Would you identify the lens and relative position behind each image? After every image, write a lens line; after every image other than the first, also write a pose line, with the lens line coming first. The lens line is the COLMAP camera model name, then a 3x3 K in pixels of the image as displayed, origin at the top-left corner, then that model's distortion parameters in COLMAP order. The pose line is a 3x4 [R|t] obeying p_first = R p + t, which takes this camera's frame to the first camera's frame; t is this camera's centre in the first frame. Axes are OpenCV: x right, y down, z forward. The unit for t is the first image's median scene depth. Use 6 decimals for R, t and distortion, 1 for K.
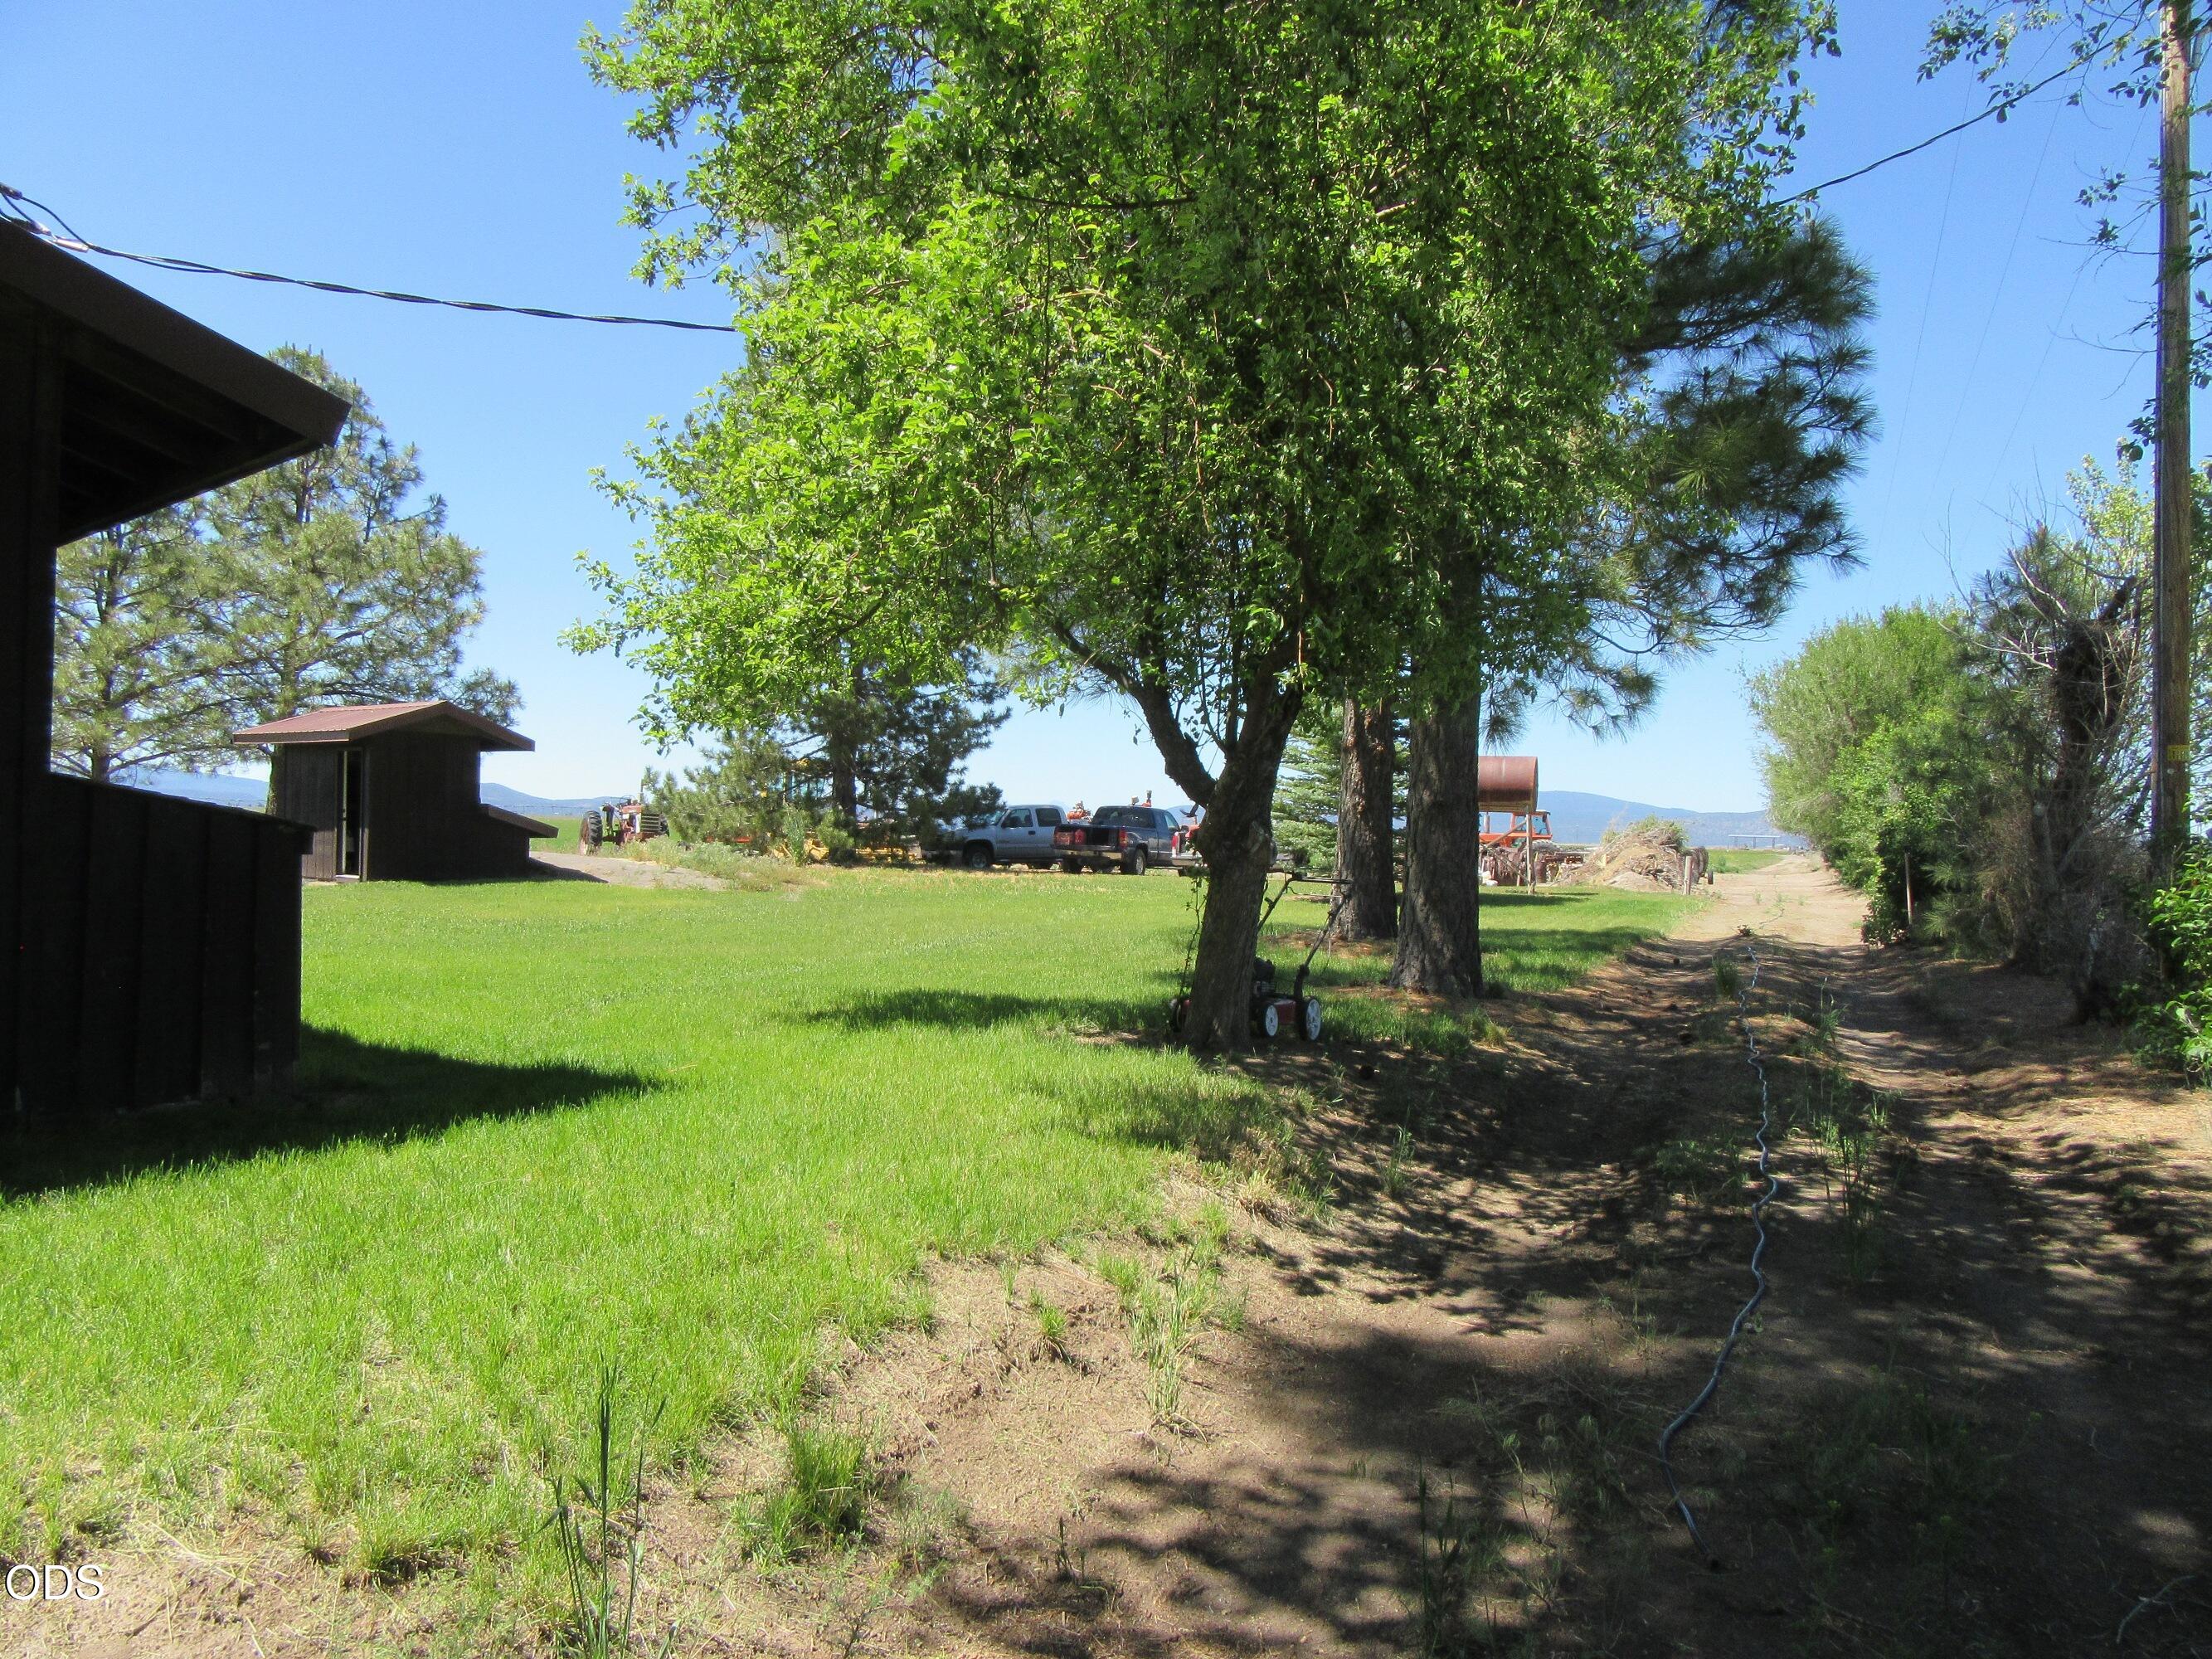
lens RADIAL K [[1618.7, 0, 1102.5], [0, 1618.7, 836.4], [0, 0, 1]] dist [-0.009155, 0.002426]
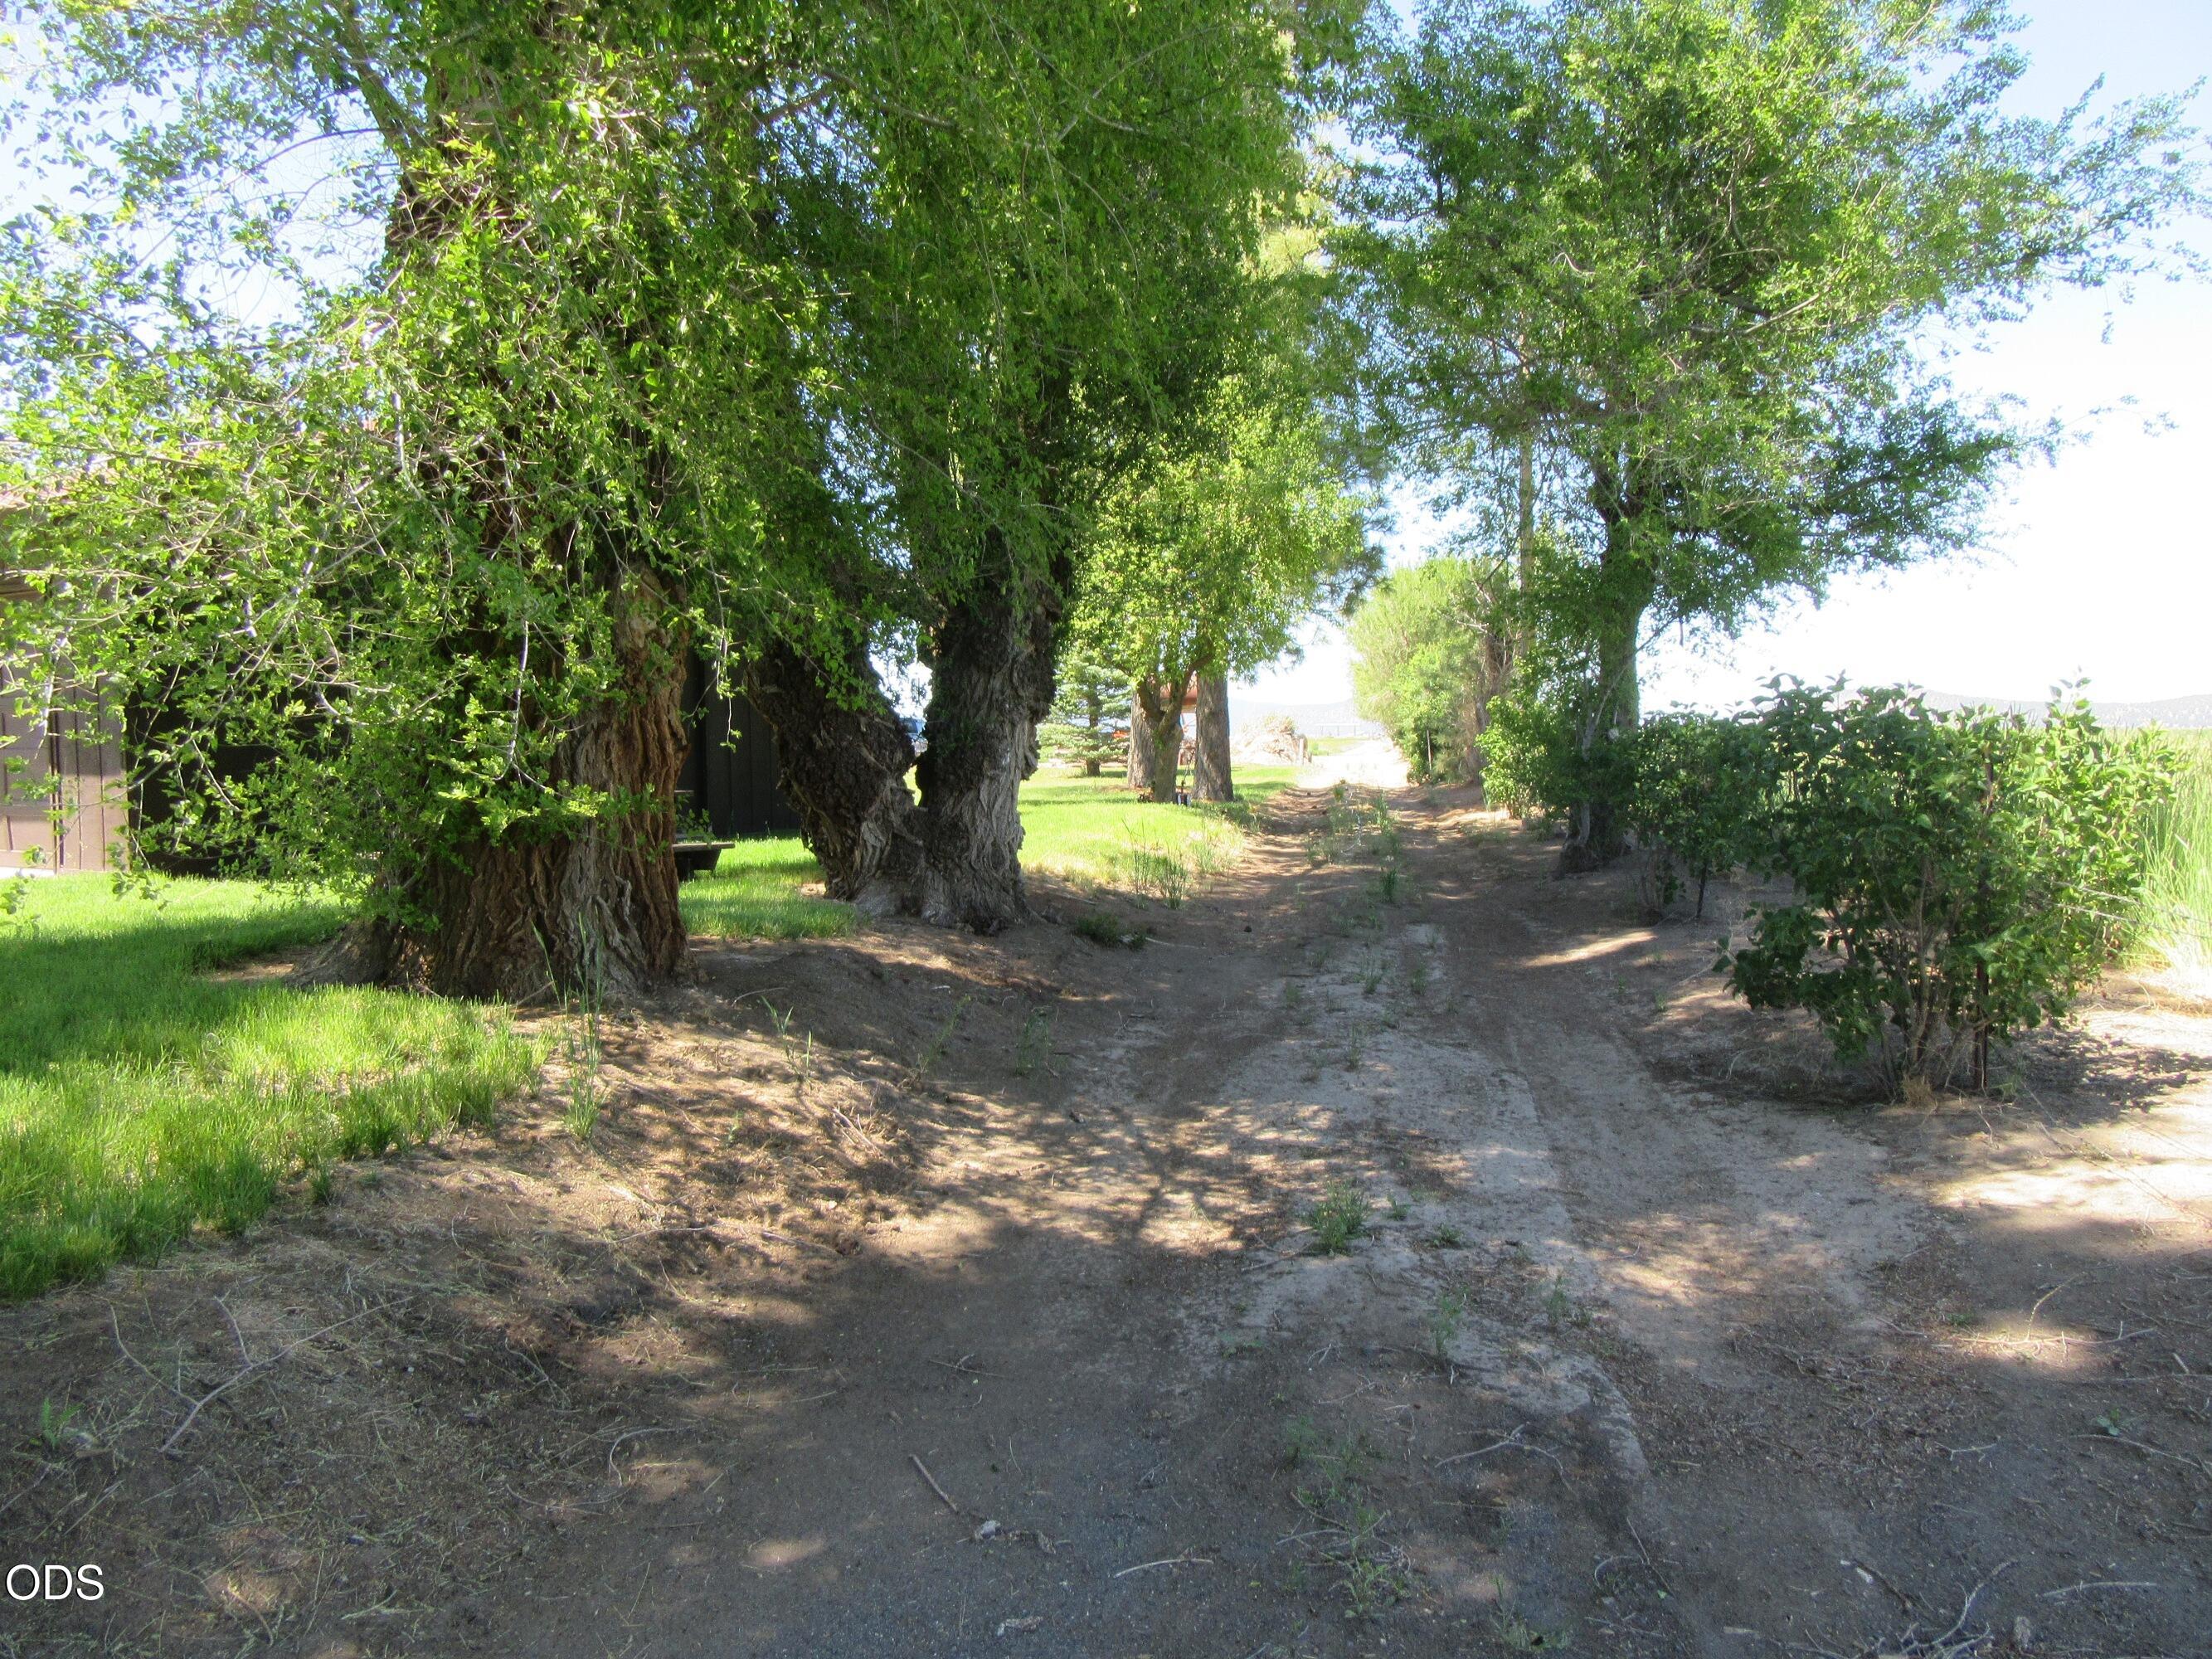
lens RADIAL K [[1618.7, 0, 1108.5], [0, 1618.7, 826.9], [0, 0, 1]] dist [-0.009155, 0.002426]
pose [[0.969951, -0.051280, 0.237835, -0.288684], [0.038569, 0.997583, 0.057794, 0.000068], [-0.240224, -0.046884, 0.969585, -0.687156]]
